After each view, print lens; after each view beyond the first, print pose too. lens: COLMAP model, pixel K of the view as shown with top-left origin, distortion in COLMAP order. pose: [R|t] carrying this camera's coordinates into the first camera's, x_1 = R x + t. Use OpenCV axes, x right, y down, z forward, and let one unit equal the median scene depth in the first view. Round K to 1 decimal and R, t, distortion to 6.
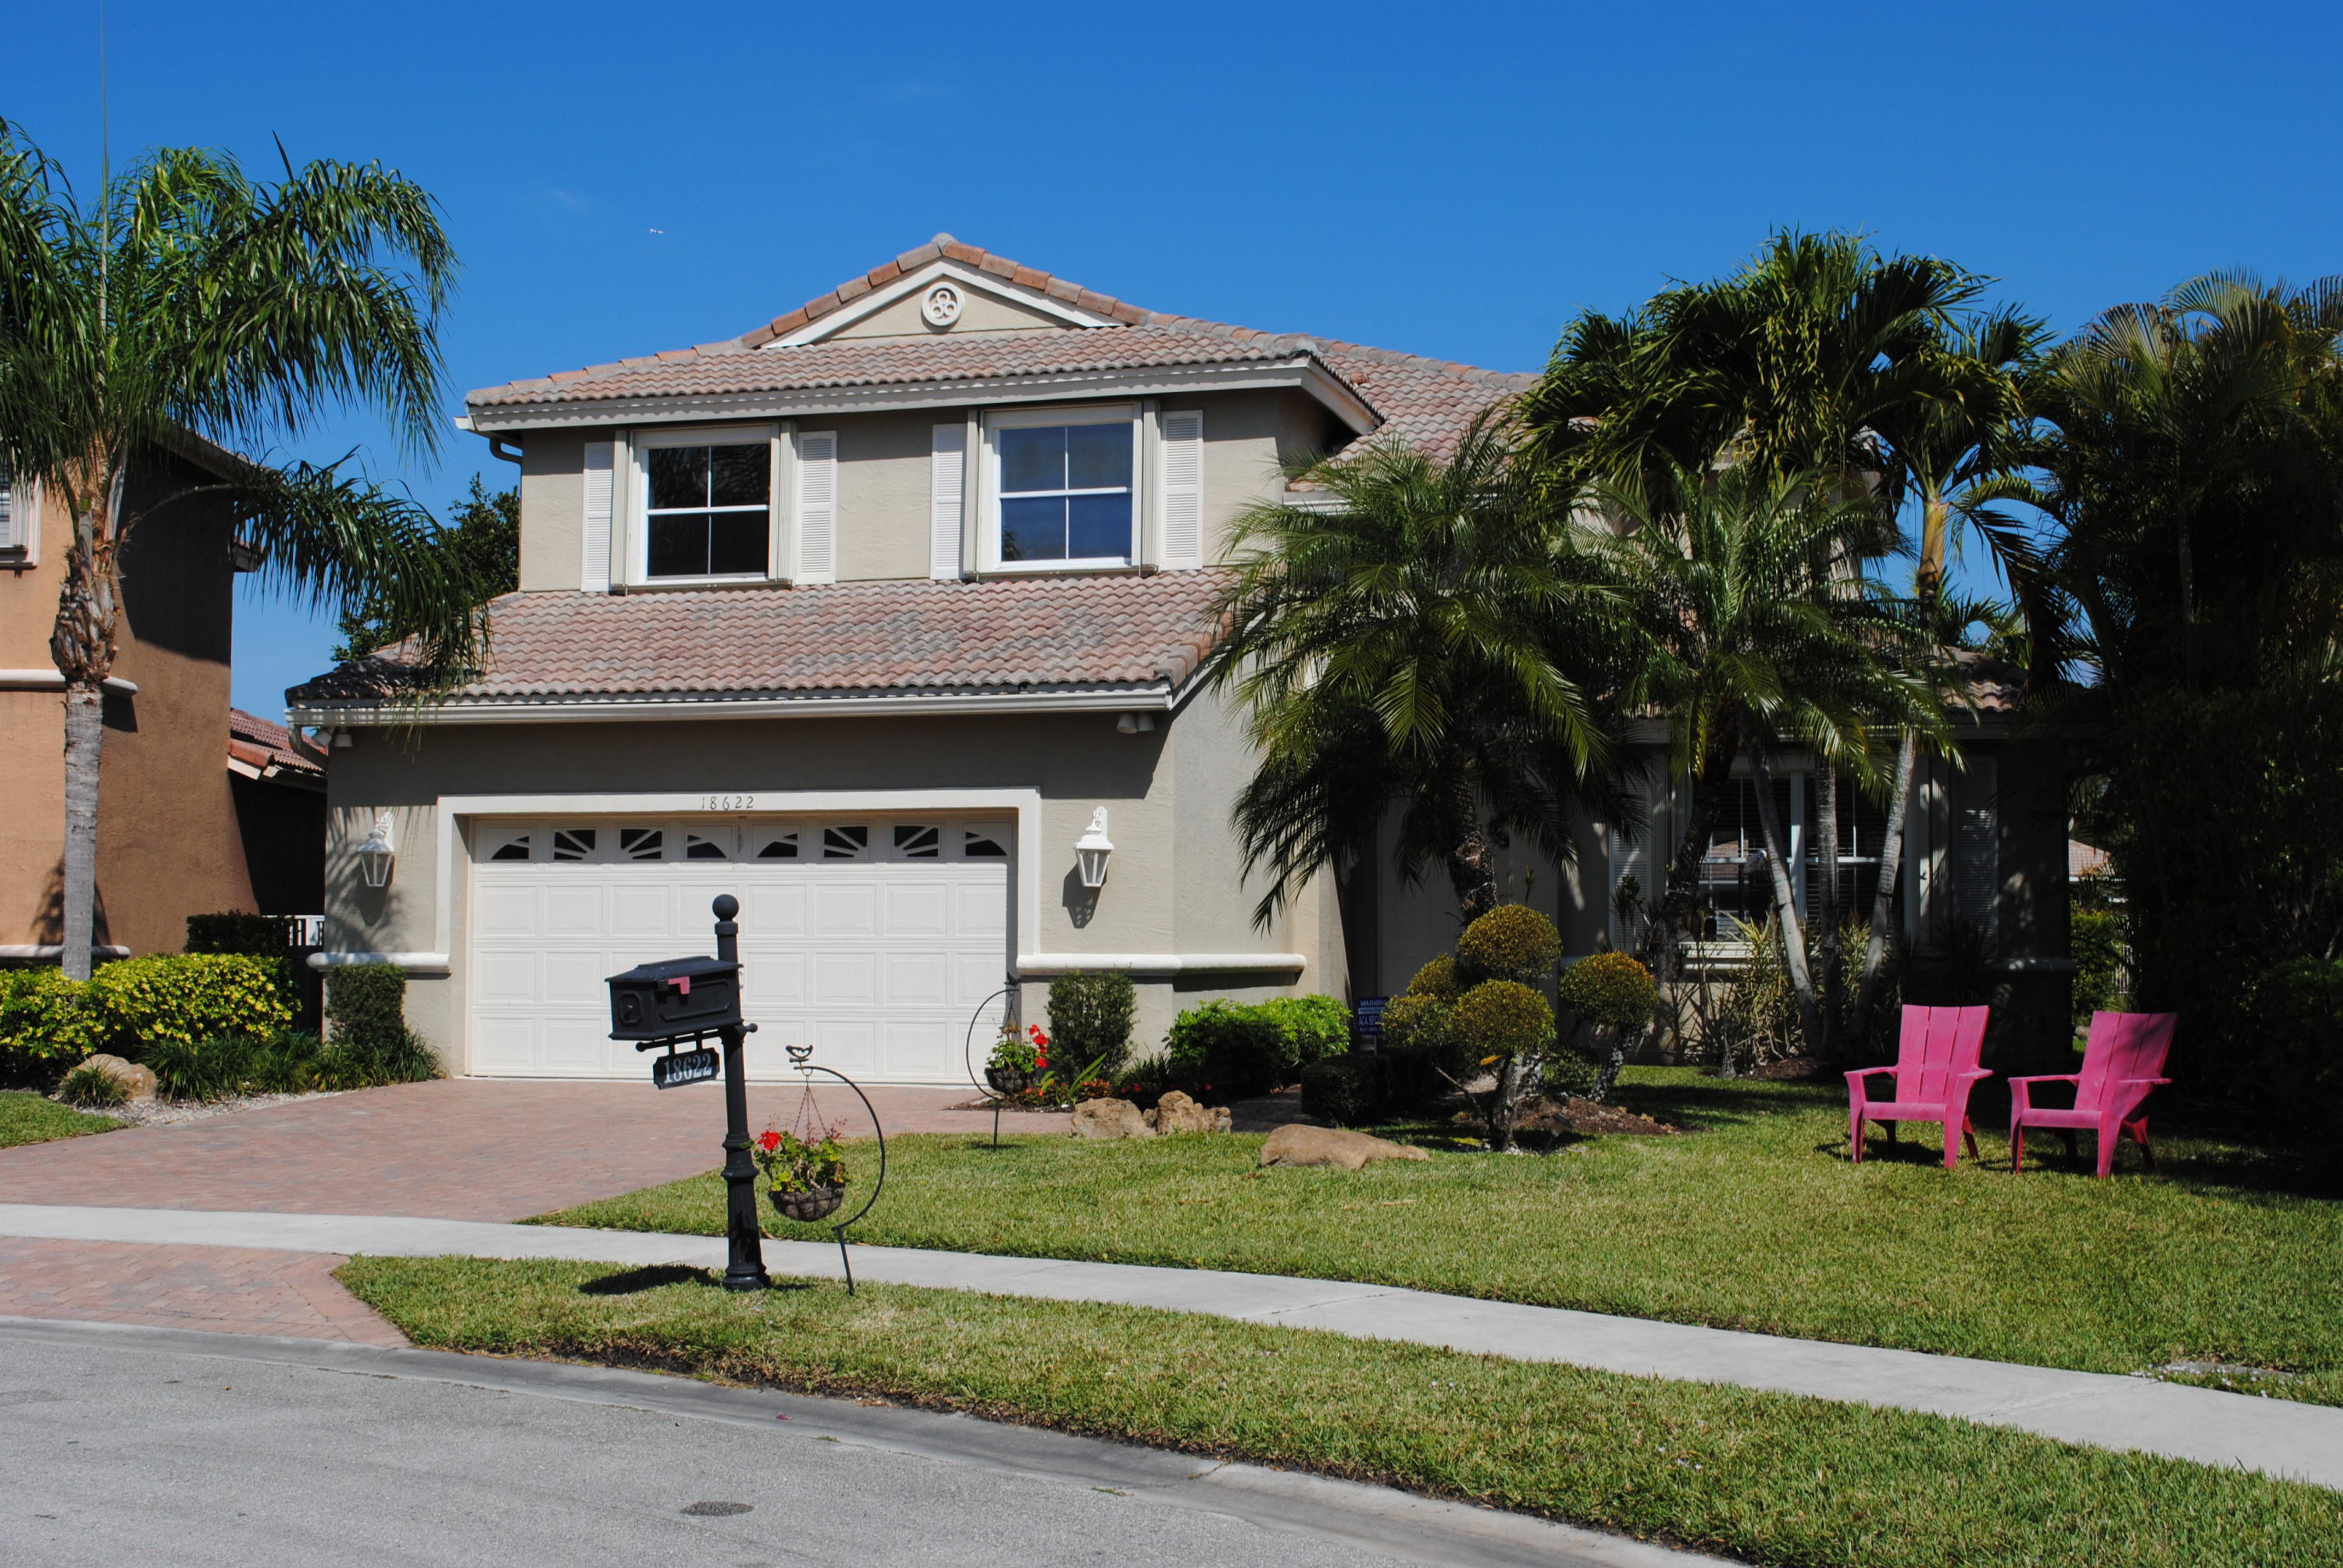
lens RADIAL K [[2911.9, 0, 1171.4], [0, 2911.9, 791.8], [0, 0, 1]] dist [-0.064873, 0.000000]
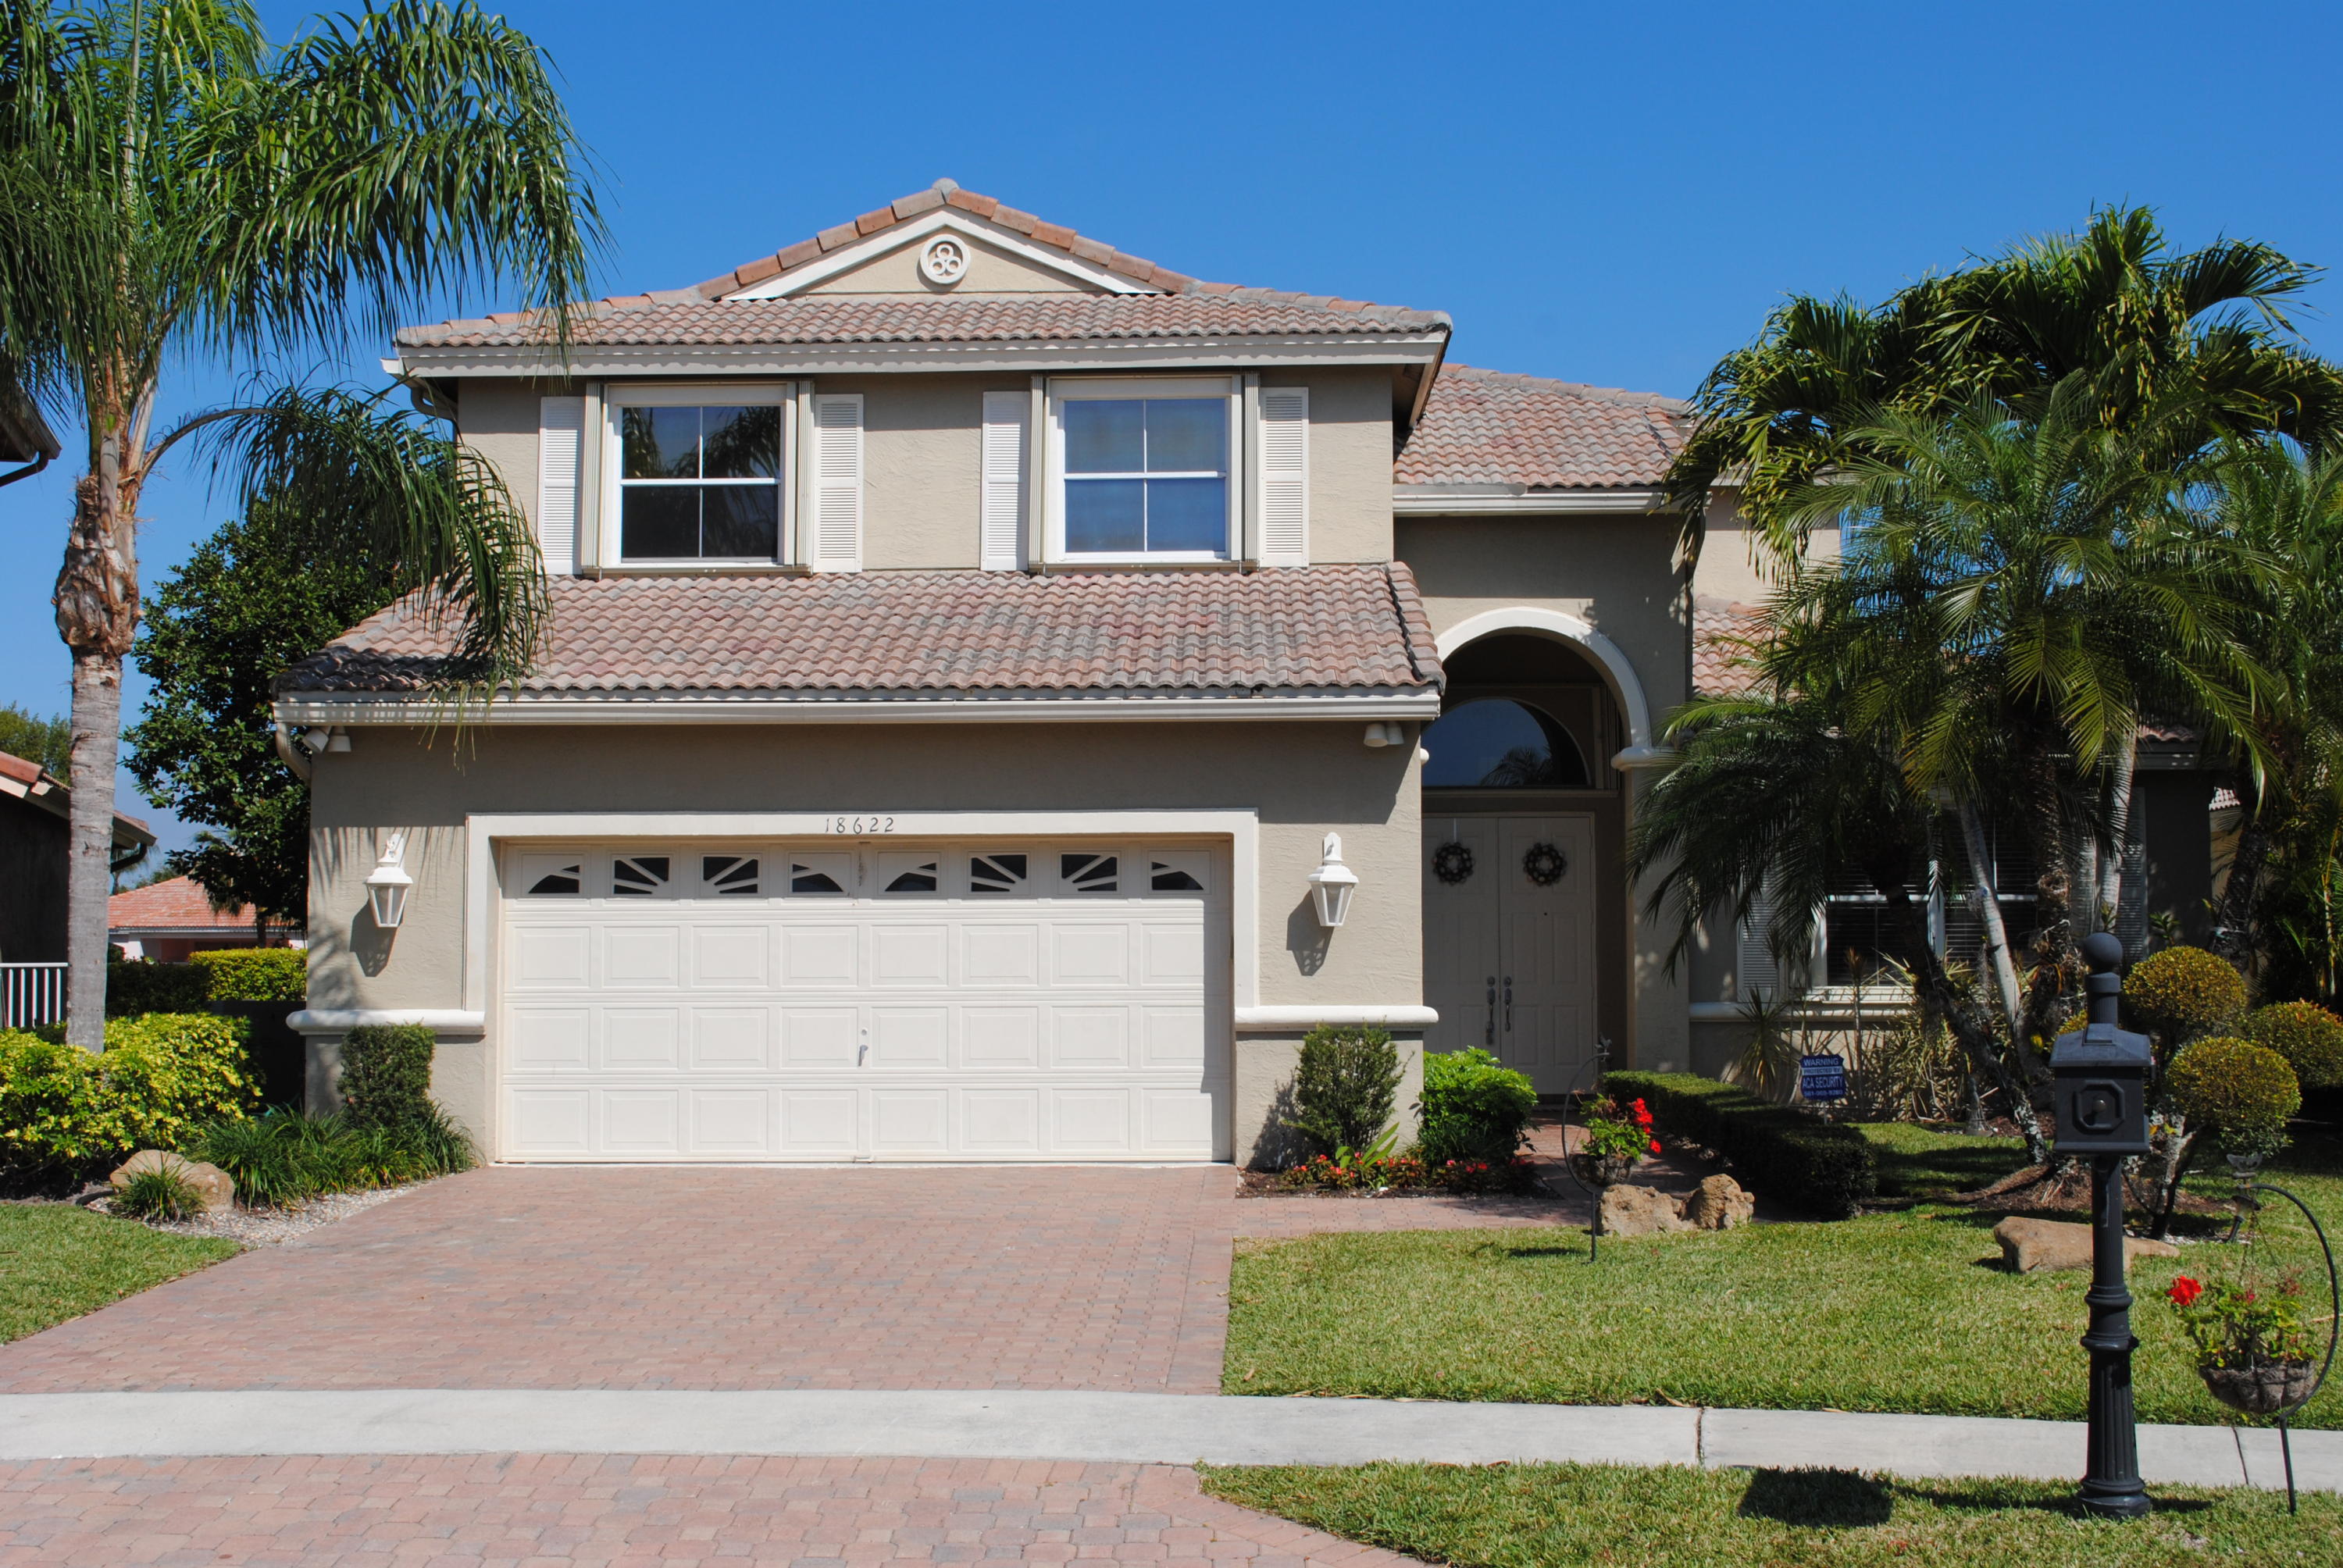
lens RADIAL K [[2794.8, 0, 1172.0], [0, 2794.8, 779.7], [0, 0, 1]] dist [-0.066692, 0.000000]
pose [[0.968936, 0.012486, 0.246998, -0.251928], [-0.007473, 0.999747, -0.021221, 0.006730], [-0.247200, 0.018716, 0.968784, 0.201975]]
